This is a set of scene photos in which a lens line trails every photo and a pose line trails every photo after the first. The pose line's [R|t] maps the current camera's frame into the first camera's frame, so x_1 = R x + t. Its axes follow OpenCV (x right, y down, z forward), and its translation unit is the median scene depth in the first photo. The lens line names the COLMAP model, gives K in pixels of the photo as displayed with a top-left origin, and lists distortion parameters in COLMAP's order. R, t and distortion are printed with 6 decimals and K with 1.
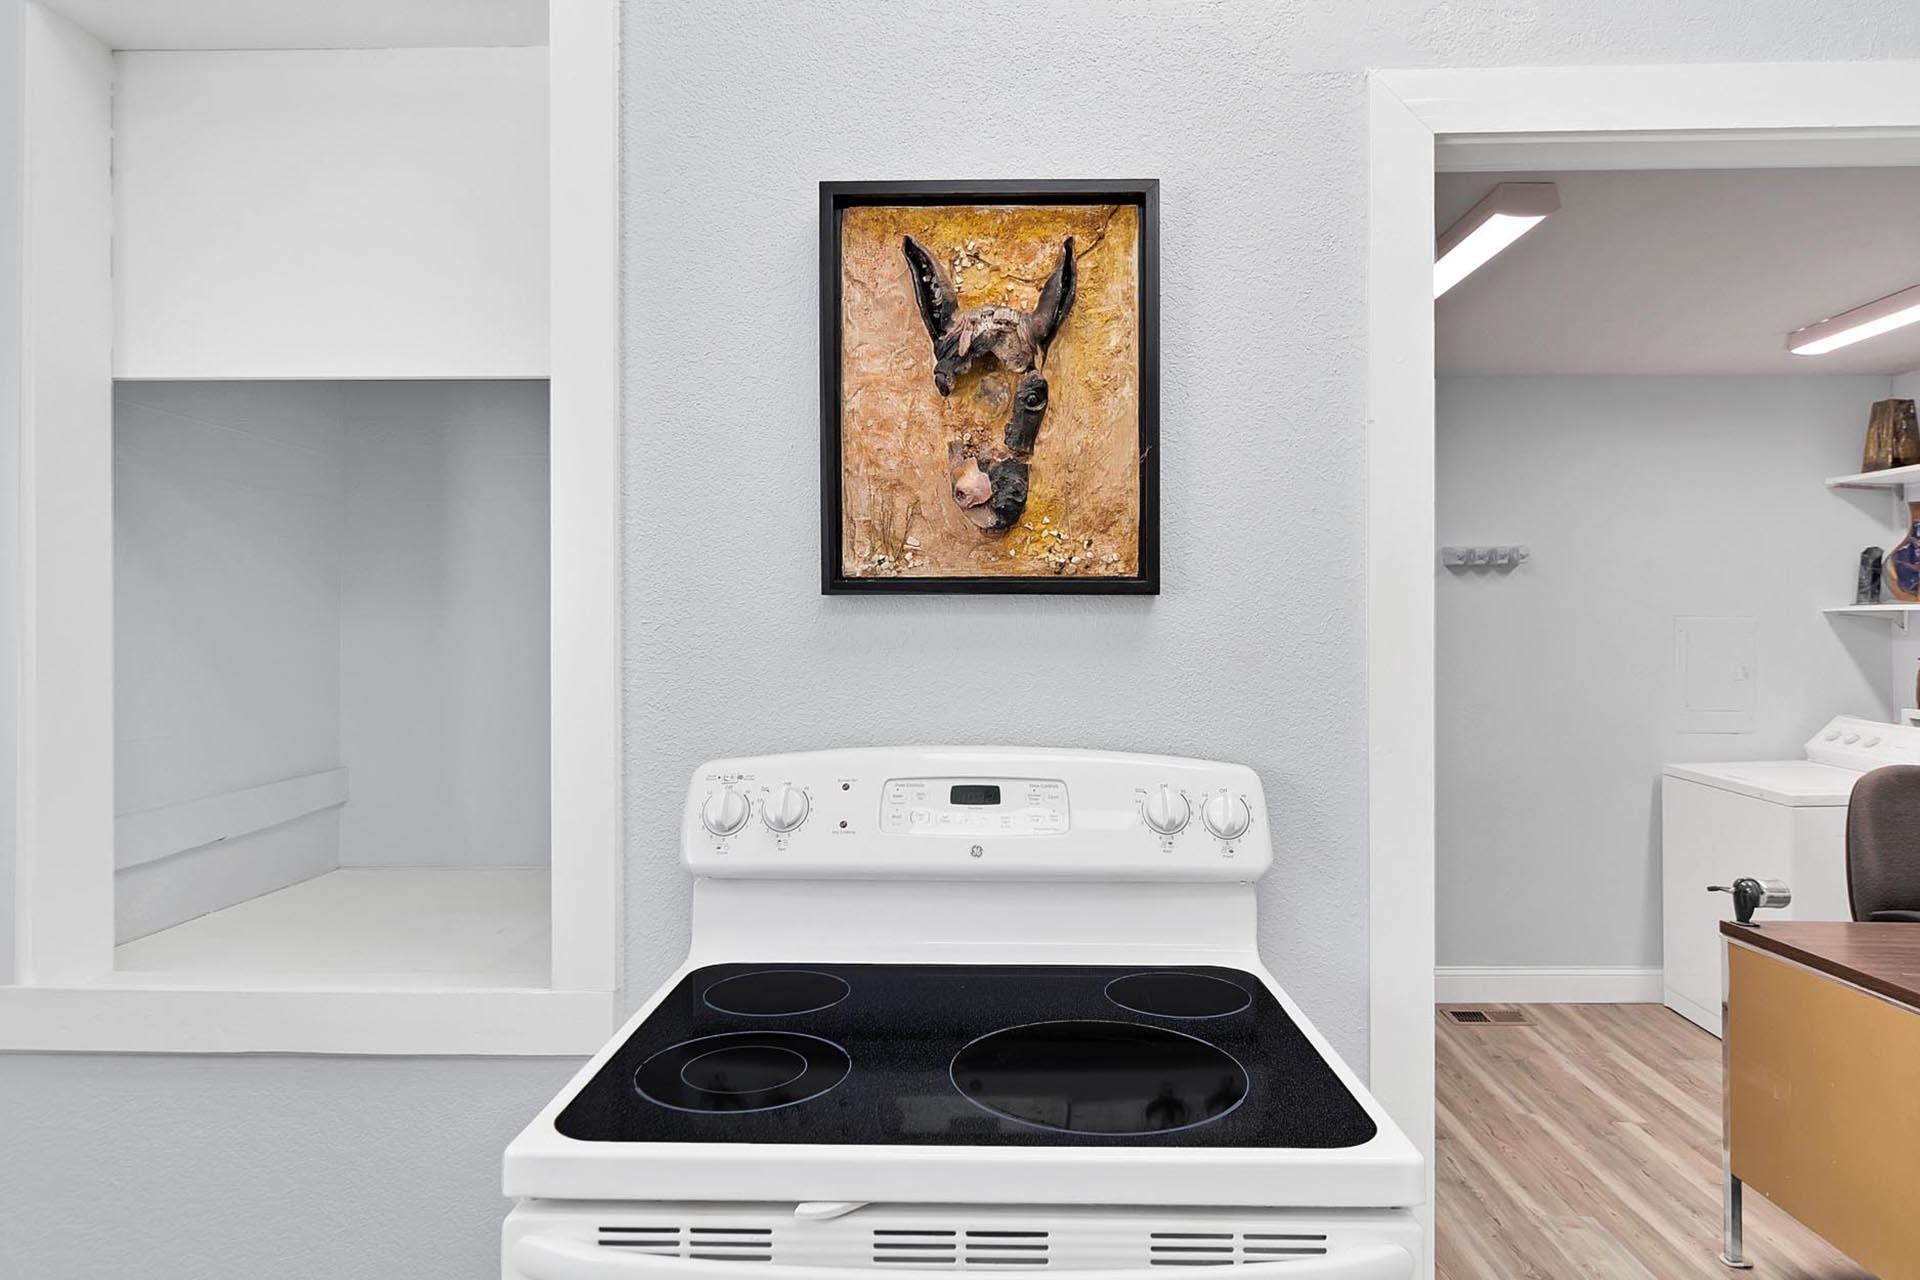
lens RADIAL K [[1135.4, 0, 963.4], [0, 1135.4, 627.7], [0, 0, 1]] dist [0.002267, 0.000211]
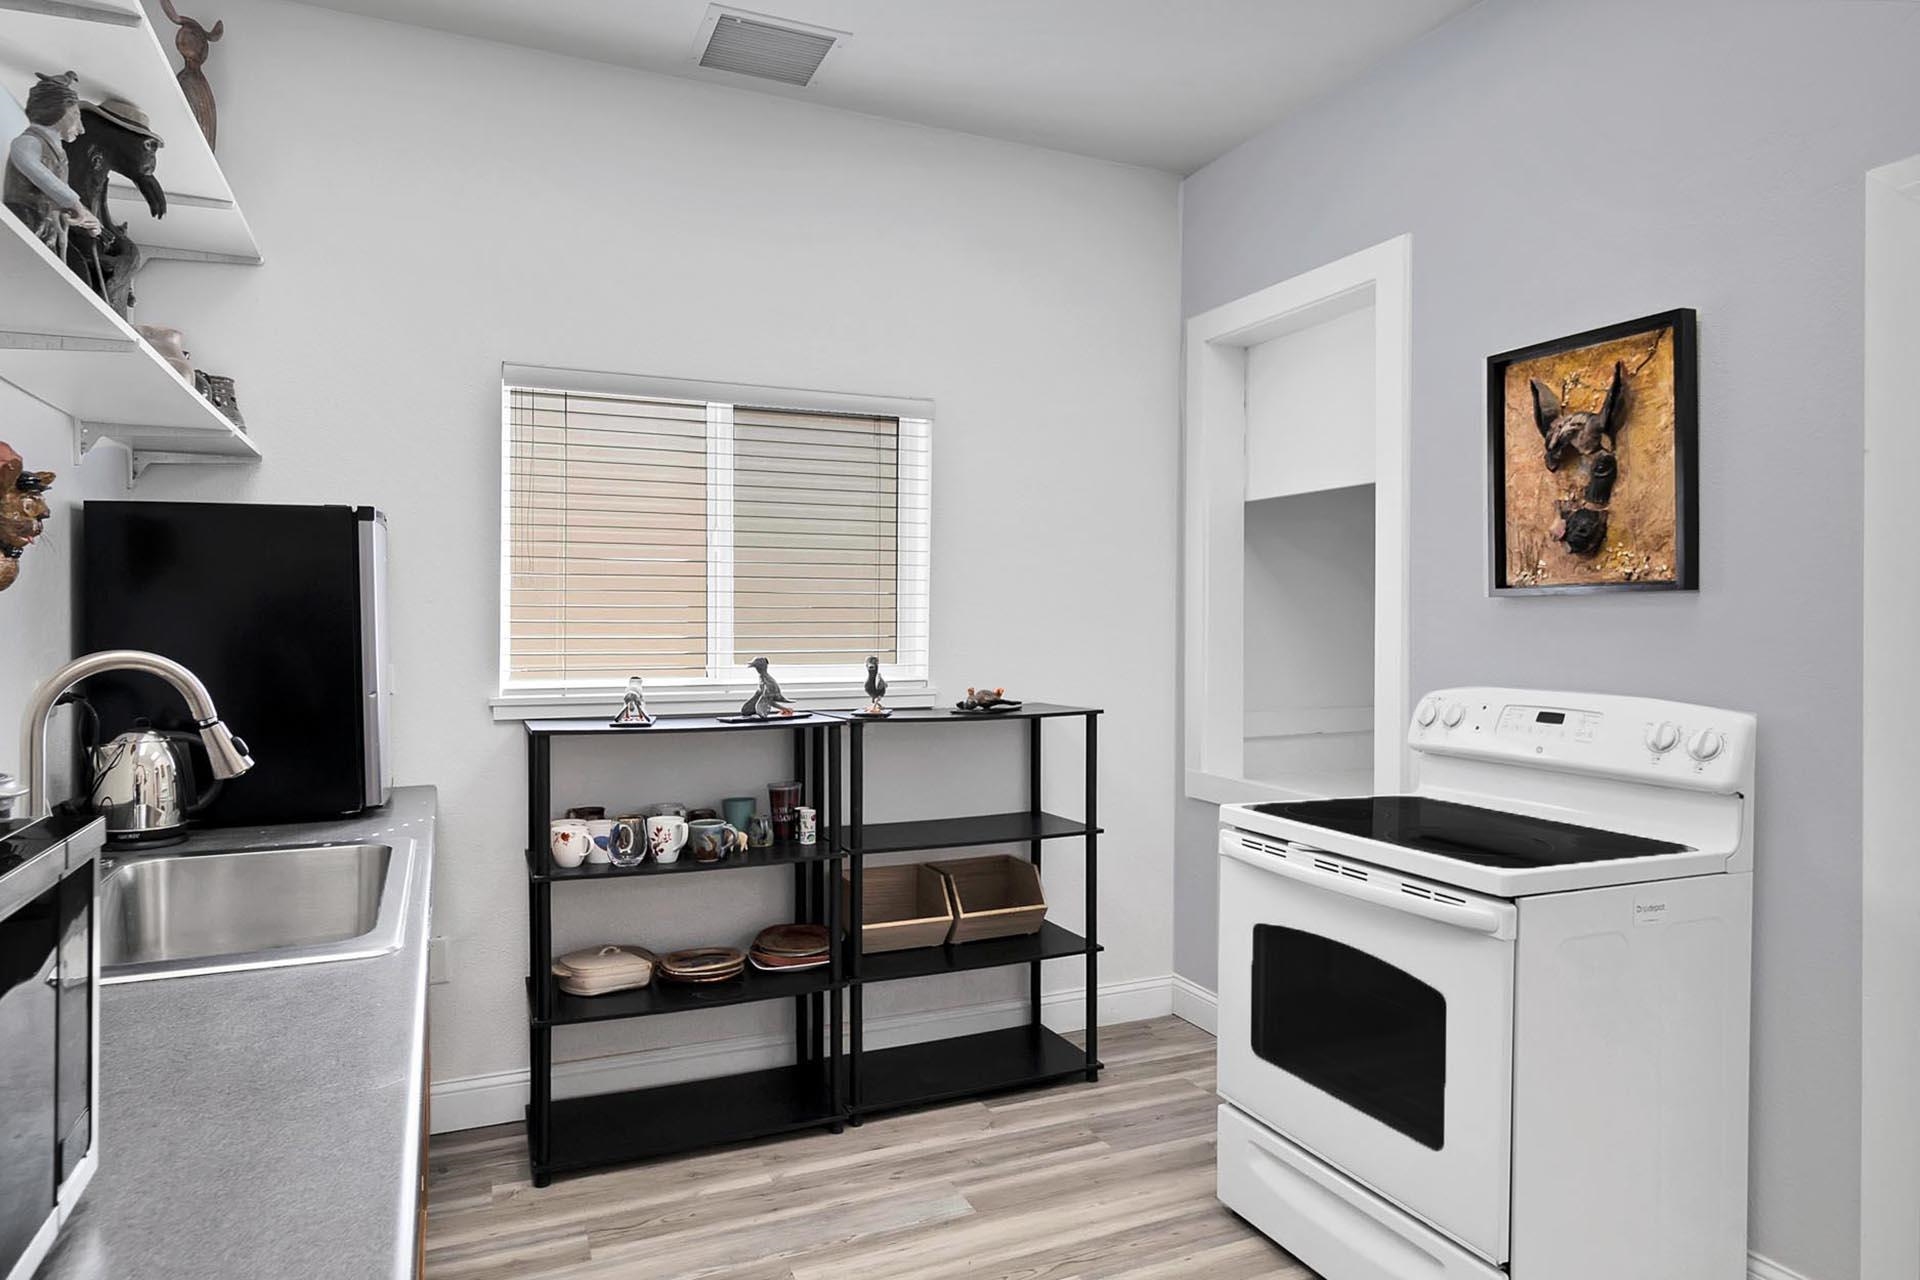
lens RADIAL K [[1135.4, 0, 963.4], [0, 1135.4, 627.7], [0, 0, 1]] dist [0.002267, 0.000211]
pose [[0.432019, 0.005746, -0.901846, 1.066472], [-0.006562, 0.999973, 0.003228, 0.016796], [0.901840, 0.004523, 0.432045, -0.448968]]
